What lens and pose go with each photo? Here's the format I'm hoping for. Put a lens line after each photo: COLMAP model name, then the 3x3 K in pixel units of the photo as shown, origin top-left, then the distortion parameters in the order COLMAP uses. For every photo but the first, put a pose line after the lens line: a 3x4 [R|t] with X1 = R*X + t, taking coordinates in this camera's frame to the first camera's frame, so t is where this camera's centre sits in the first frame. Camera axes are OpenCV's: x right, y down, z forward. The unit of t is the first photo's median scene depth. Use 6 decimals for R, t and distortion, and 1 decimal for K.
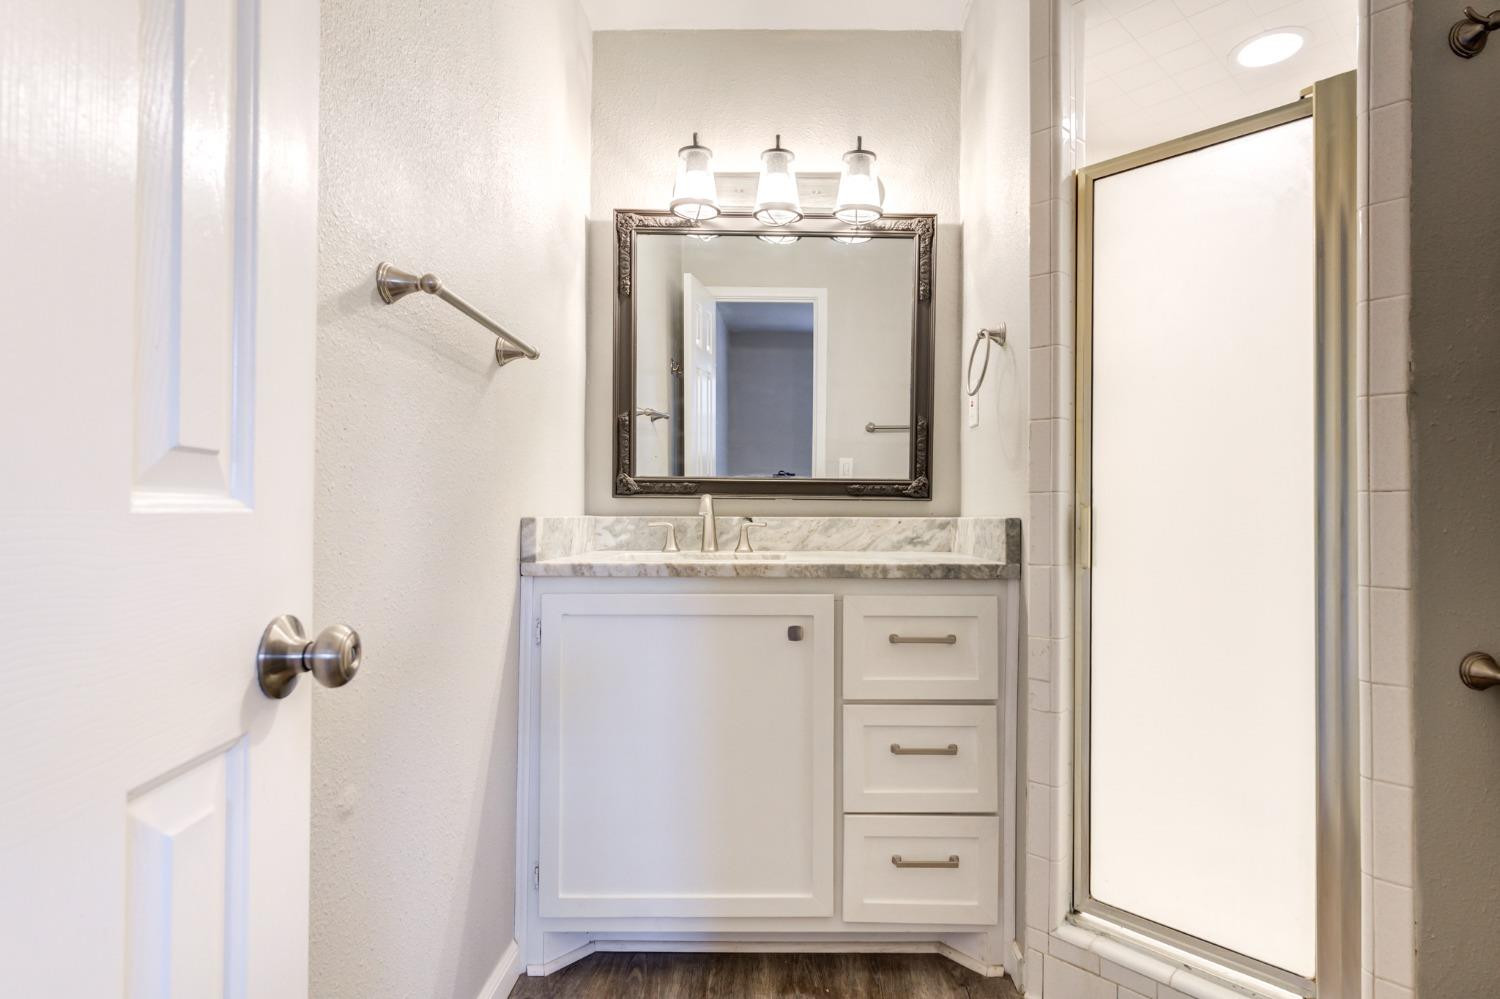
lens RADIAL K [[765.2, 0, 756.9], [0, 765.2, 499.2], [0, 0, 1]] dist [0.007796, -0.002084]
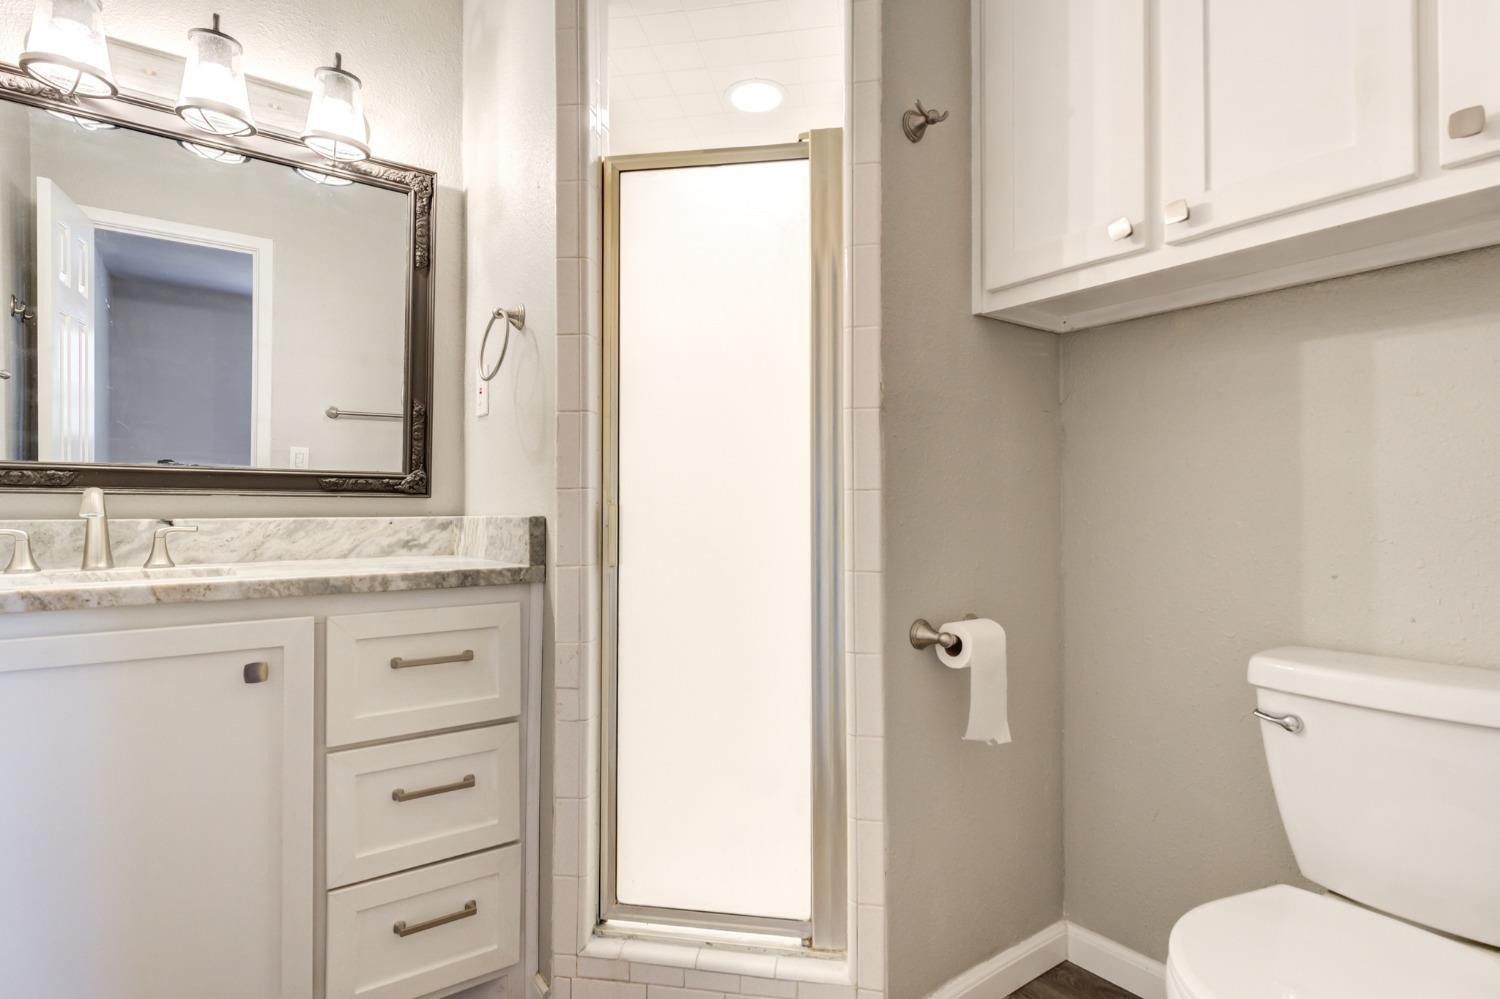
lens RADIAL K [[765.2, 0, 742.7], [0, 765.2, 498.8], [0, 0, 1]] dist [0.007796, -0.002084]
pose [[0.794281, 0.000780, 0.607550, -0.029378], [-0.002993, 0.999992, 0.002629, 0.000270], [-0.607543, -0.003907, 0.794277, 0.112027]]
